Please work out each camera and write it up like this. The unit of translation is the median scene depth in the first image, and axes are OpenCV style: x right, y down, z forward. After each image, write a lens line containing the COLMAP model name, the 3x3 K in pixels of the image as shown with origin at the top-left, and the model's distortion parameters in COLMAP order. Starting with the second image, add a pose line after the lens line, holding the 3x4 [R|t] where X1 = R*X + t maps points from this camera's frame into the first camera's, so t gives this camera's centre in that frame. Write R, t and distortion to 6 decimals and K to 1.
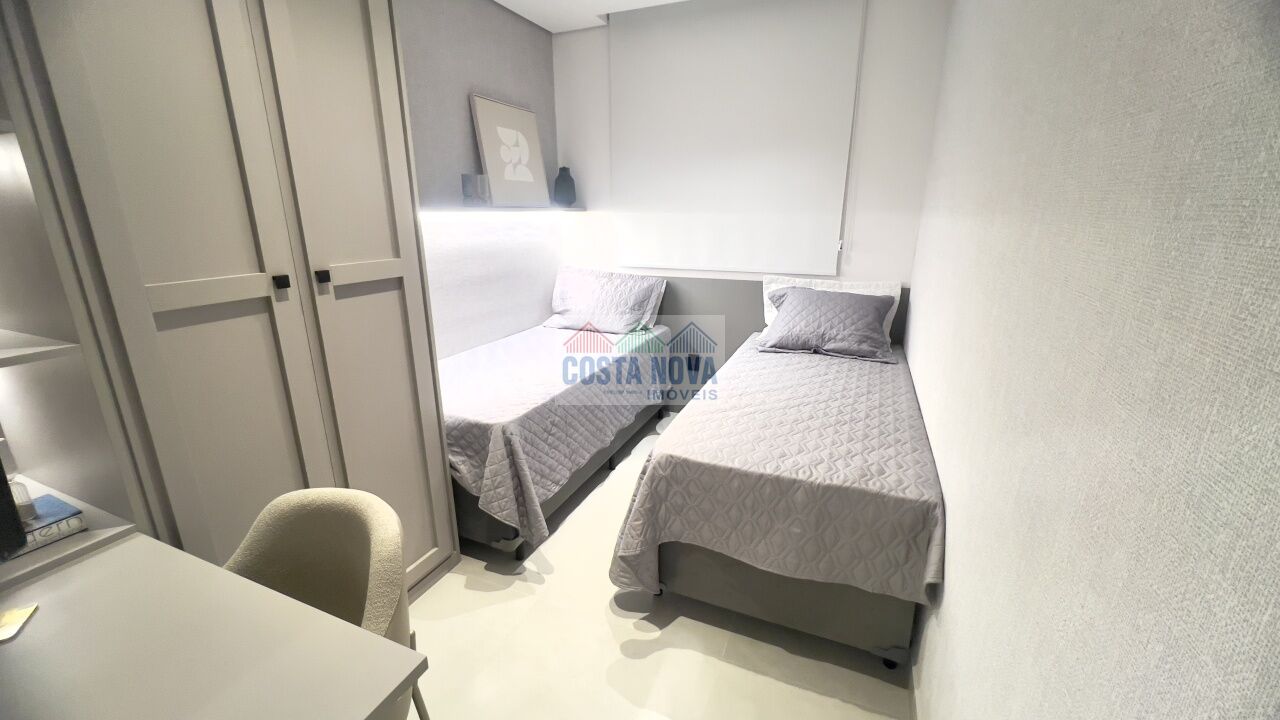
lens RADIAL K [[512.8, 0, 640.6], [0, 512.8, 355.1], [0, 0, 1]] dist [-0.001739, 0.000437]
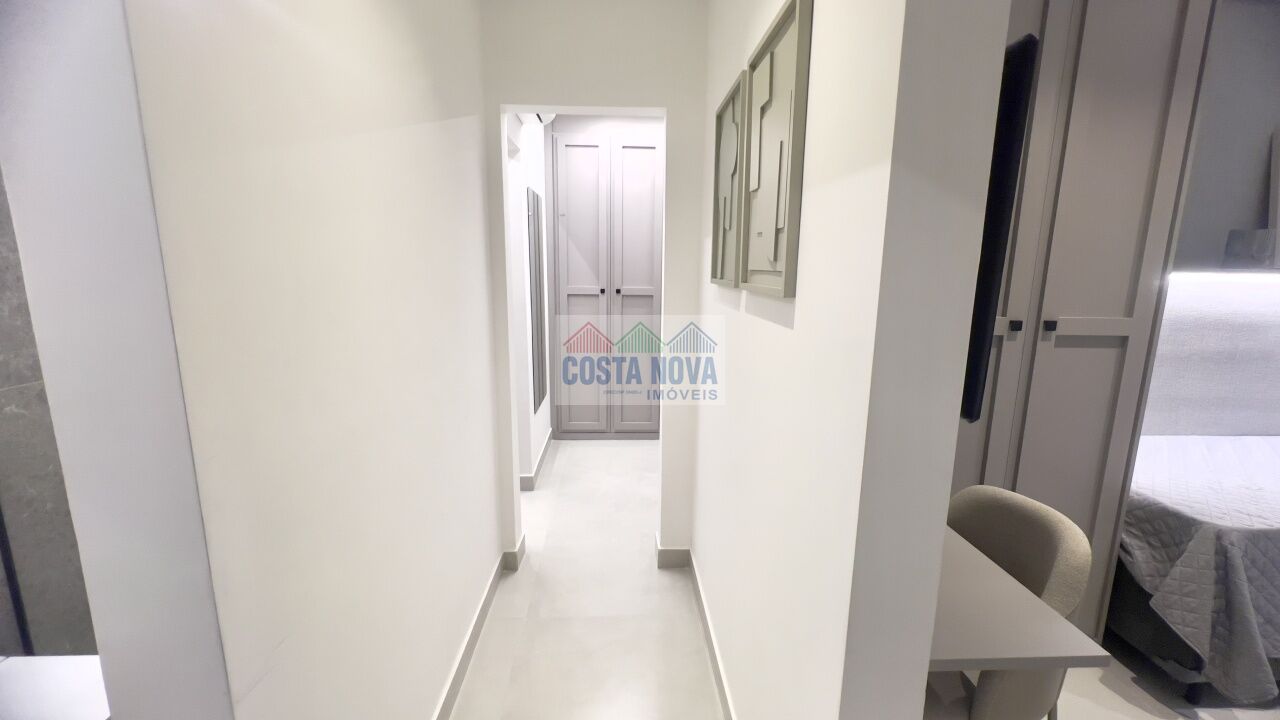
lens RADIAL K [[512.8, 0, 640.6], [0, 512.8, 355.1], [0, 0, 1]] dist [-0.001739, 0.000437]
pose [[0.431080, 0.165316, -0.887041, 0.012130], [-0.259709, 0.964205, 0.053485, 0.063190], [0.864131, 0.207316, 0.458583, -0.223580]]
